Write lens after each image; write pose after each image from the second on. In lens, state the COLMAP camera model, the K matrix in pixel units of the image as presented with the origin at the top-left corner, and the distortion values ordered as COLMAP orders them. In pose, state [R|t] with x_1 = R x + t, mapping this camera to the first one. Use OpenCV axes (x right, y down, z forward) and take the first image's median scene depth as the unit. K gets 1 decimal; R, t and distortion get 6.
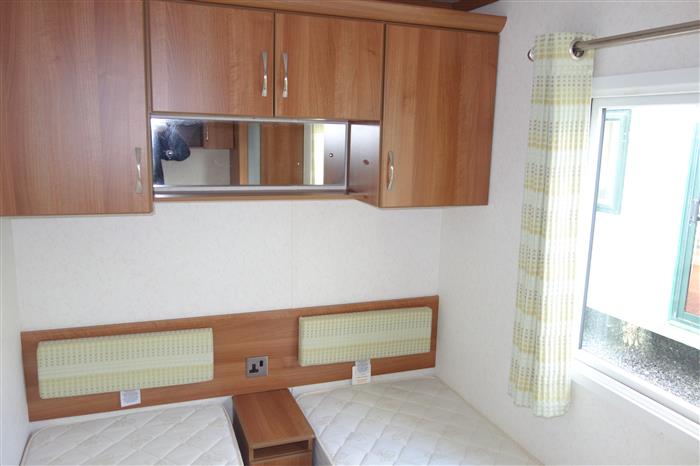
lens RADIAL K [[557.4, 0, 351.0], [0, 557.4, 233.0], [0, 0, 1]] dist [-0.007719, -0.032796]
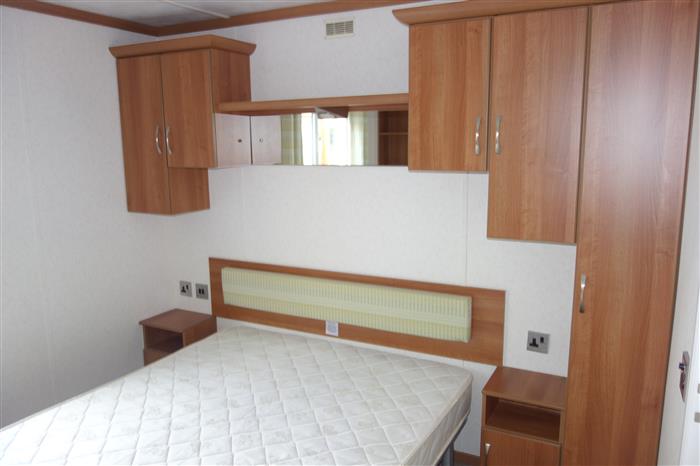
lens RADIAL K [[557.4, 0, 351.7], [0, 557.4, 234.5], [0, 0, 1]] dist [-0.007719, -0.032796]
pose [[0.667649, 0.113303, -0.735804, 0.722505], [-0.075396, 0.993560, 0.084581, -0.043028], [0.740649, -0.000994, 0.671892, 0.209891]]
